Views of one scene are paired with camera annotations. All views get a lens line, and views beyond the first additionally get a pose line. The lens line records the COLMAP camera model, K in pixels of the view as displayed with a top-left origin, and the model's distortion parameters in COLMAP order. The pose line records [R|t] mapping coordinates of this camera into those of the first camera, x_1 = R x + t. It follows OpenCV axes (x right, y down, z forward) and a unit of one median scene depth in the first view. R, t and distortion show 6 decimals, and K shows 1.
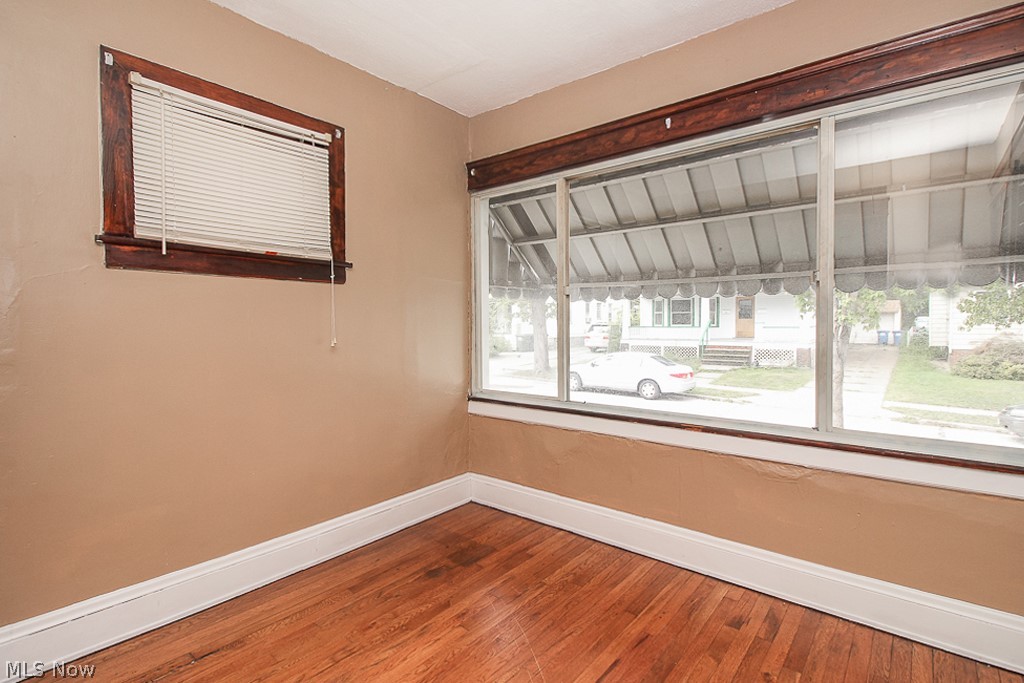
lens RADIAL K [[493.9, 0, 512.0], [0, 493.9, 341.5], [0, 0, 1]] dist [0.023027, -0.015170]
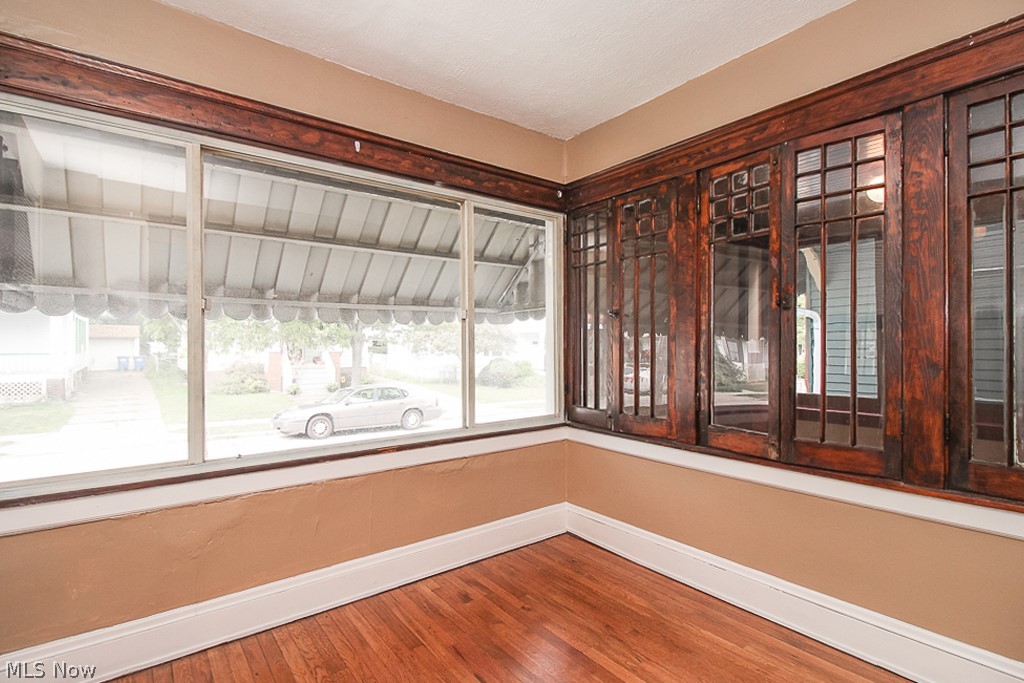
lens RADIAL K [[499.6, 0, 512.0], [0, 499.6, 341.5], [0, 0, 1]] dist [-0.000894, -0.000786]
pose [[0.207902, 0.011080, 0.978087, -0.581698], [0.039019, 0.999046, -0.019611, -0.020186], [-0.977371, 0.042242, 0.207271, 0.502424]]
